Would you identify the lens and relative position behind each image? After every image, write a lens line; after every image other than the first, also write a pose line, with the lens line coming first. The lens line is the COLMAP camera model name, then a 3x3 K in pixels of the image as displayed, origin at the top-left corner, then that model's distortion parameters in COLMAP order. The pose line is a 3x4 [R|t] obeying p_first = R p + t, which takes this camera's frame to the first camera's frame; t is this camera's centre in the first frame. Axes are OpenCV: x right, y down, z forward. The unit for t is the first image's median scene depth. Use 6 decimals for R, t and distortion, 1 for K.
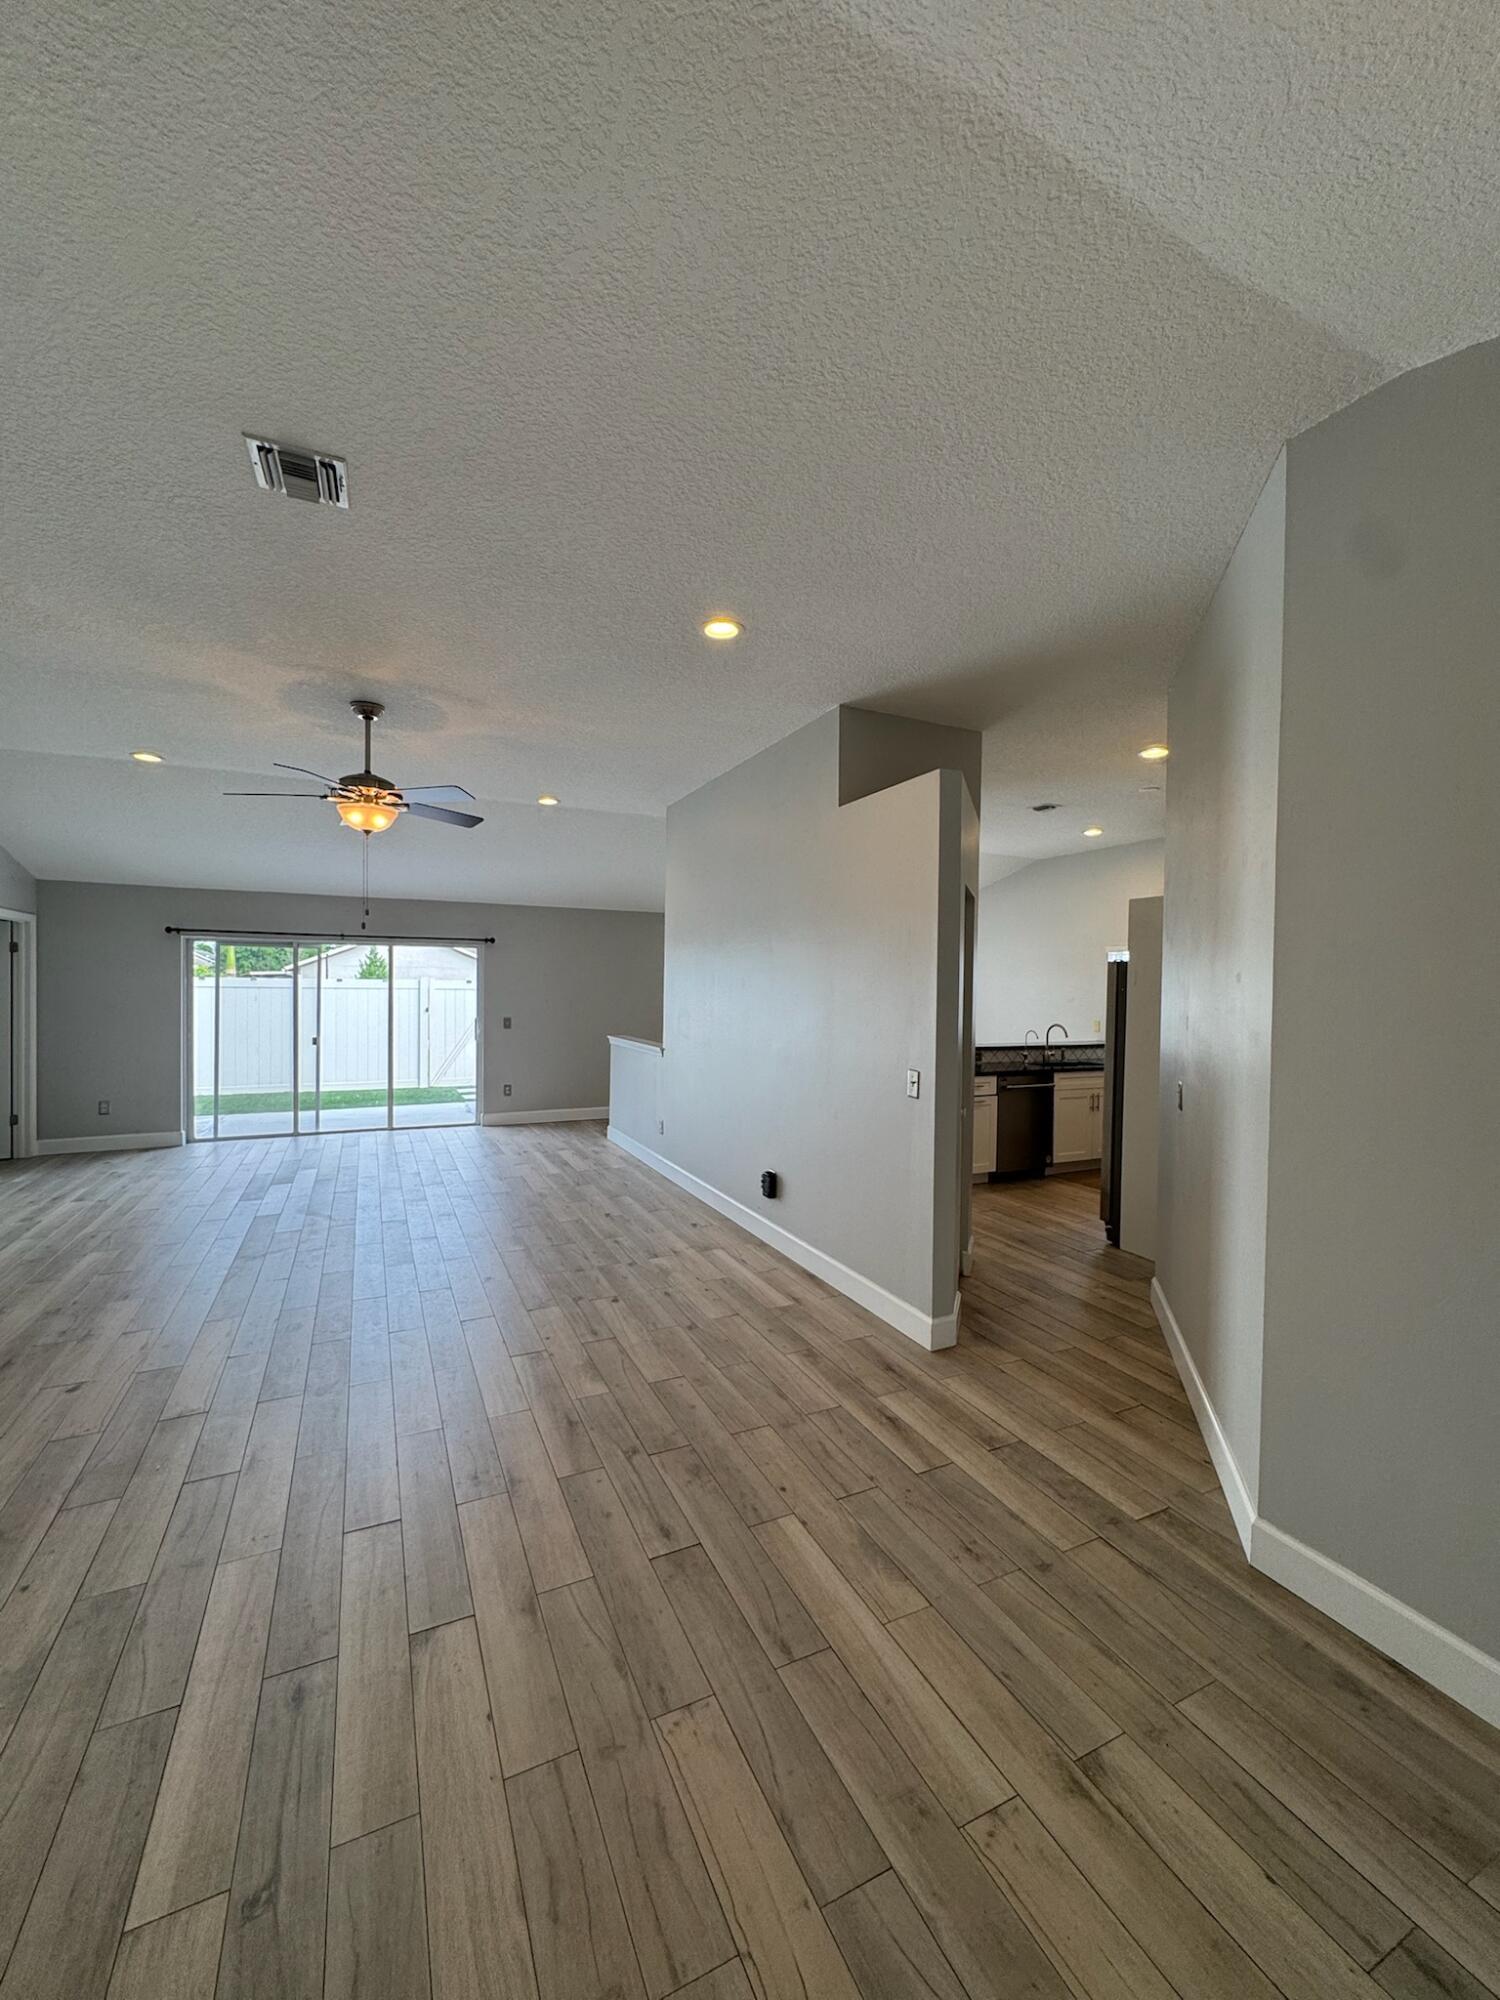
lens RADIAL K [[796.7, 0, 746.9], [0, 796.7, 988.7], [0, 0, 1]] dist [-0.000561, 0.000433]
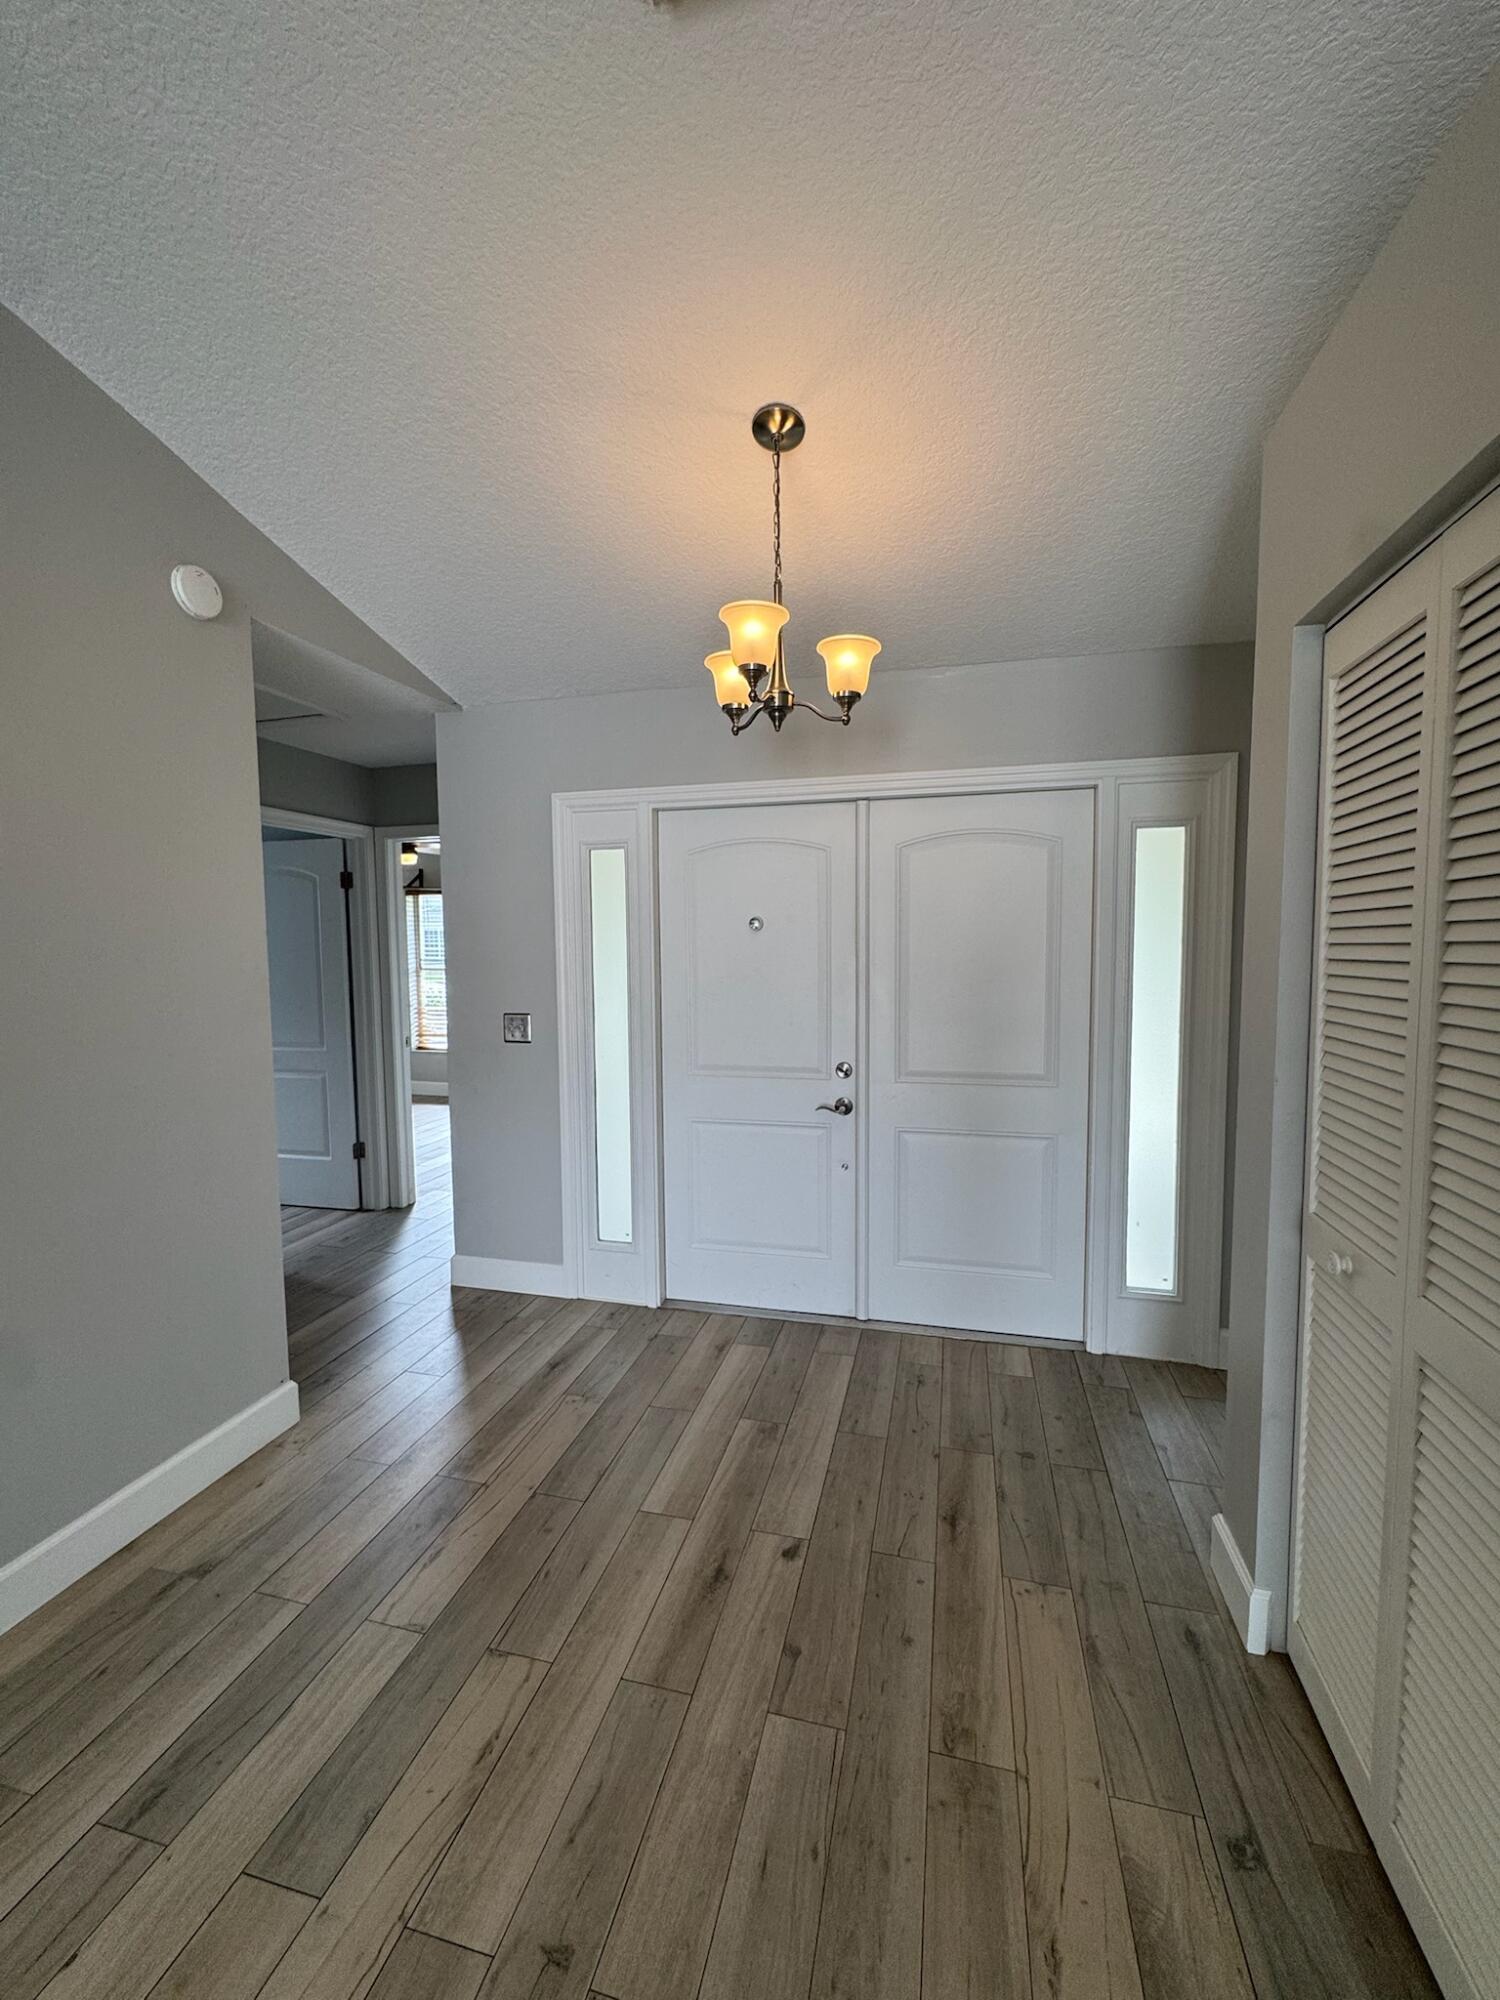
lens RADIAL K [[796.7, 0, 749.8], [0, 796.7, 1000.0], [0, 0, 1]] dist [-0.000561, 0.000433]
pose [[-0.767231, -0.050914, 0.639347, -0.111323], [-0.001155, 0.996952, 0.078006, 0.020565], [-0.641370, 0.059110, -0.764952, 0.351465]]
